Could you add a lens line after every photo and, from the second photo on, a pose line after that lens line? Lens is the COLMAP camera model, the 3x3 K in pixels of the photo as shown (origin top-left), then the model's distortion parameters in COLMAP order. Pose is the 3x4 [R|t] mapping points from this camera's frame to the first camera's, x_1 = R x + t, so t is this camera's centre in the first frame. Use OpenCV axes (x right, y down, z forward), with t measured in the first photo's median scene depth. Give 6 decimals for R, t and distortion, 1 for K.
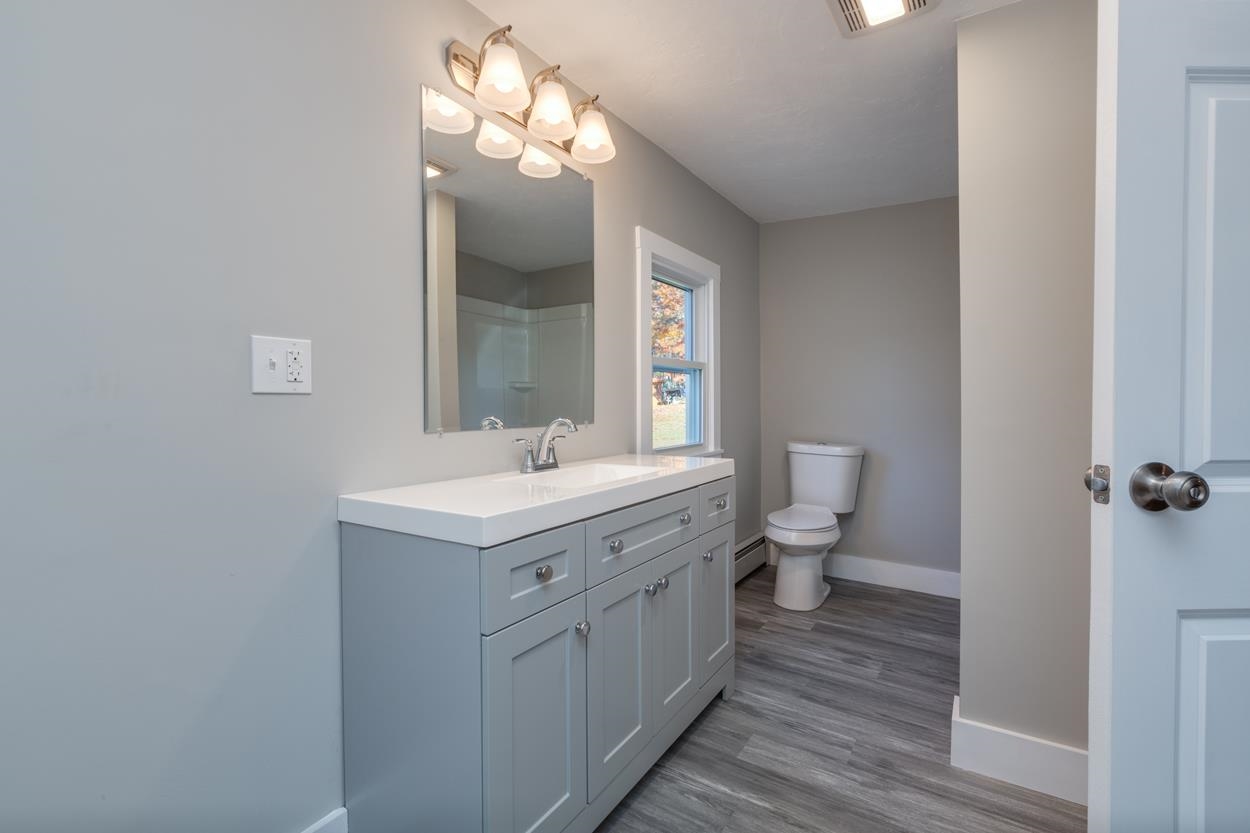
lens RADIAL K [[566.8, 0, 639.8], [0, 566.8, 413.2], [0, 0, 1]] dist [0.000541, -0.000164]
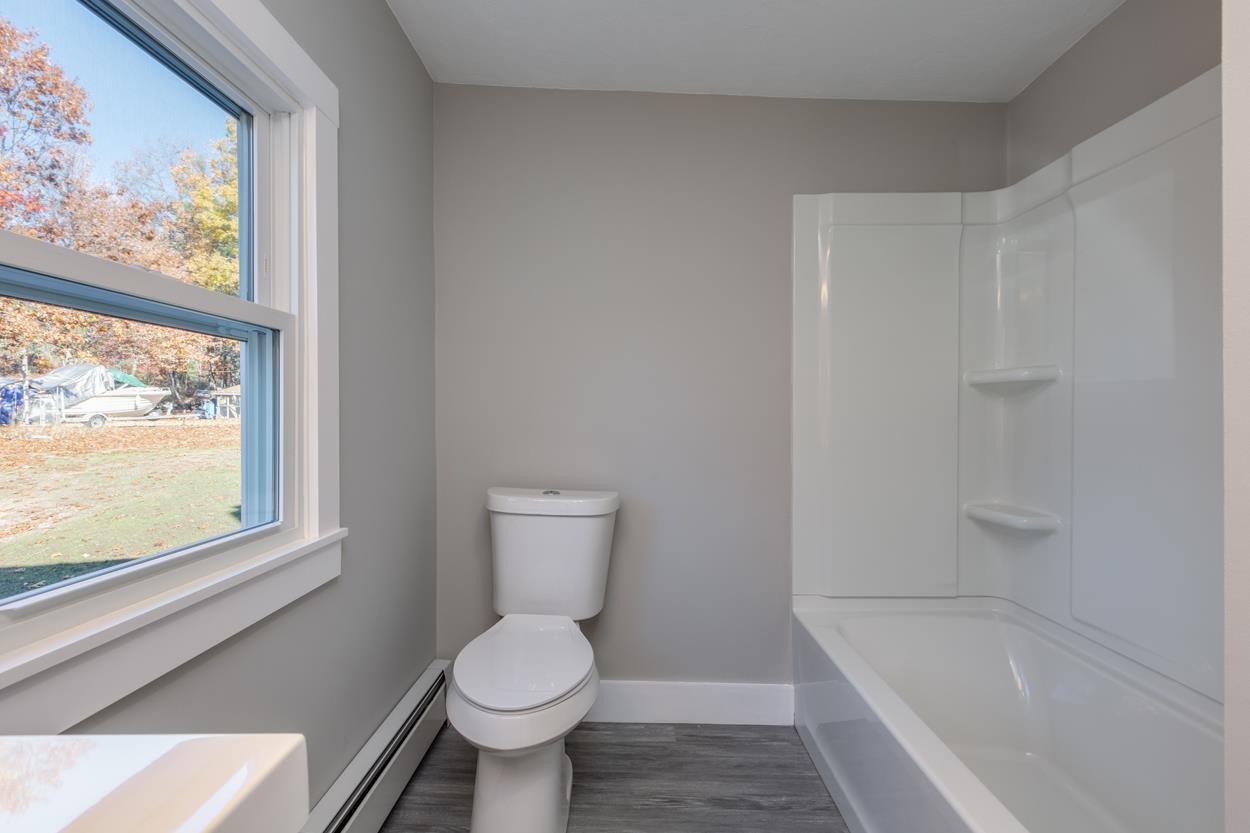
lens RADIAL K [[566.8, 0, 639.8], [0, 566.8, 413.2], [0, 0, 1]] dist [0.000541, -0.000164]
pose [[0.840980, 0.006475, 0.541027, 0.101973], [0.003727, 0.999835, -0.017760, -0.014602], [-0.541053, 0.016952, 0.840818, 0.522524]]
